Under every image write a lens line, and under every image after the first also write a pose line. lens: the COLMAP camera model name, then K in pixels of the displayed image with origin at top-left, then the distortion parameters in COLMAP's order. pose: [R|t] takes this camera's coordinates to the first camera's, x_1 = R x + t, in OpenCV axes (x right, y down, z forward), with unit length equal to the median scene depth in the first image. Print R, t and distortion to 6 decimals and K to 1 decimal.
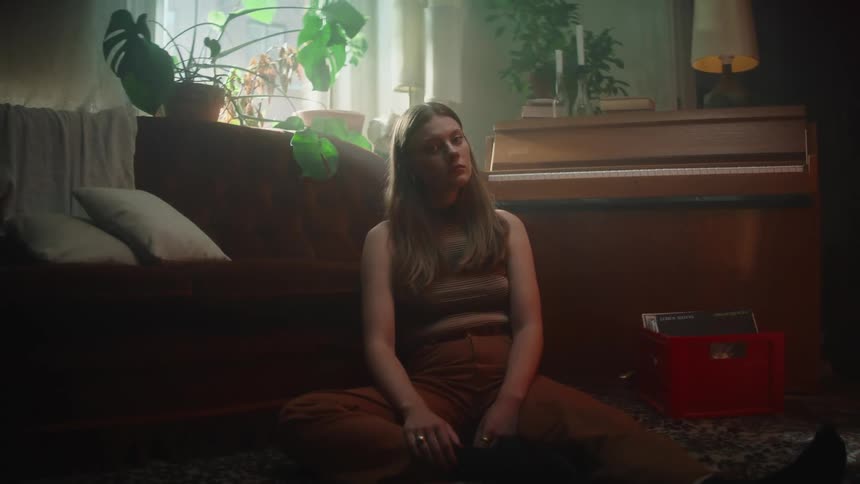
lens RADIAL K [[1060.8, 0, 430.0], [0, 1060.8, 242.0], [0, 0, 1]] dist [-0.150724, 0.052914]
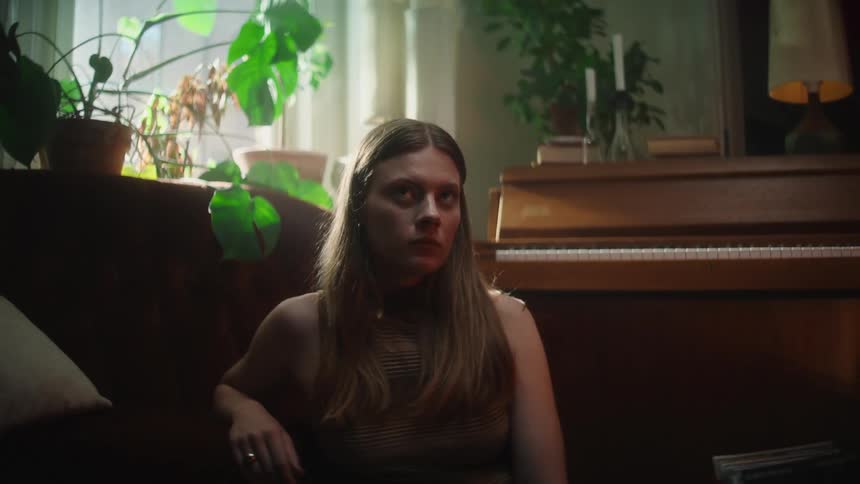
lens RADIAL K [[704.7, 0, 430.0], [0, 704.7, 242.0], [0, 0, 1]] dist [-0.147099, 0.062904]
pose [[0.999960, -0.001735, 0.008718, 0.007514], [0.001144, 0.997724, 0.067420, -0.094589], [-0.008815, -0.067408, 0.997687, 0.510880]]
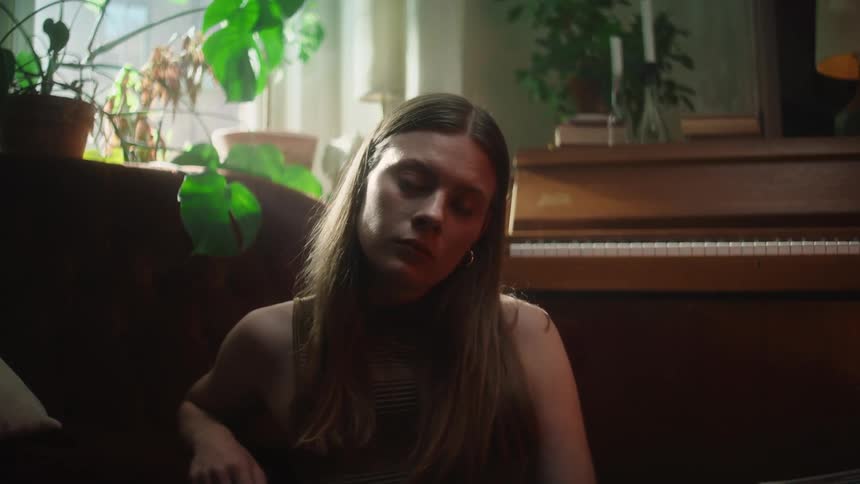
lens RADIAL K [[704.7, 0, 430.0], [0, 704.7, 242.0], [0, 0, 1]] dist [-0.147099, 0.062904]
pose [[0.999982, -0.000967, 0.005992, 0.007183], [0.000513, 0.997164, 0.075258, -0.089626], [-0.006048, -0.075254, 0.997146, 0.569246]]
